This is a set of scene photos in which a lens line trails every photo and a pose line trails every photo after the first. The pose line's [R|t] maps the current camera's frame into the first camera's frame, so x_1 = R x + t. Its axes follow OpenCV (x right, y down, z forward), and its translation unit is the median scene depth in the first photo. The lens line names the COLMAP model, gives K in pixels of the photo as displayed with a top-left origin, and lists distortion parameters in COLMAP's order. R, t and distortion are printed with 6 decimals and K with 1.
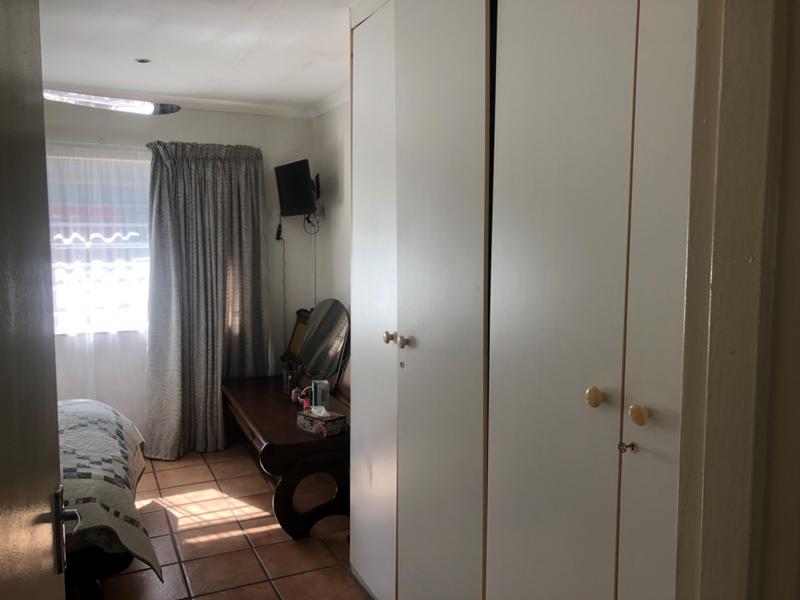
lens RADIAL K [[657.9, 0, 399.4], [0, 657.9, 298.9], [0, 0, 1]] dist [0.063527, -0.053813]
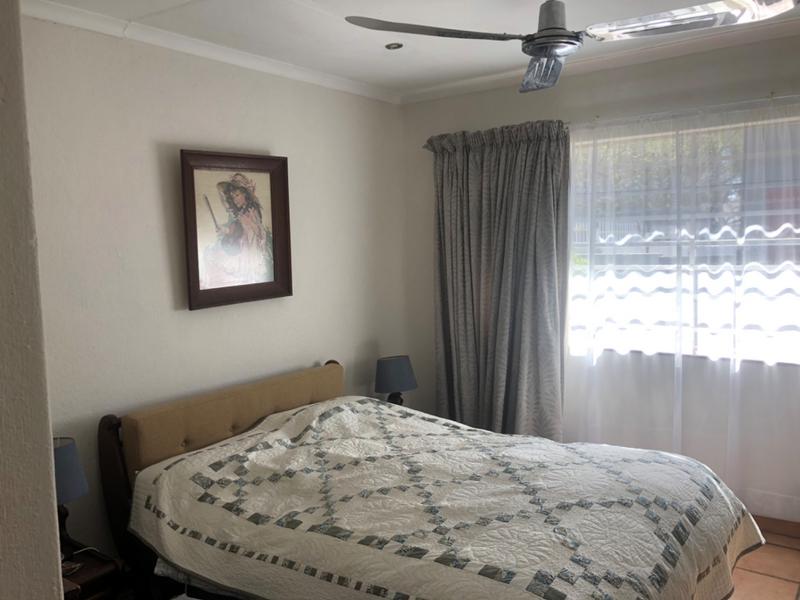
lens RADIAL K [[657.9, 0, 398.0], [0, 657.9, 298.9], [0, 0, 1]] dist [0.063527, -0.053813]
pose [[0.464961, 0.071181, -0.882465, 0.013426], [-0.055539, 0.997145, 0.051168, -0.034121], [0.883588, 0.025220, 0.467586, 0.316198]]
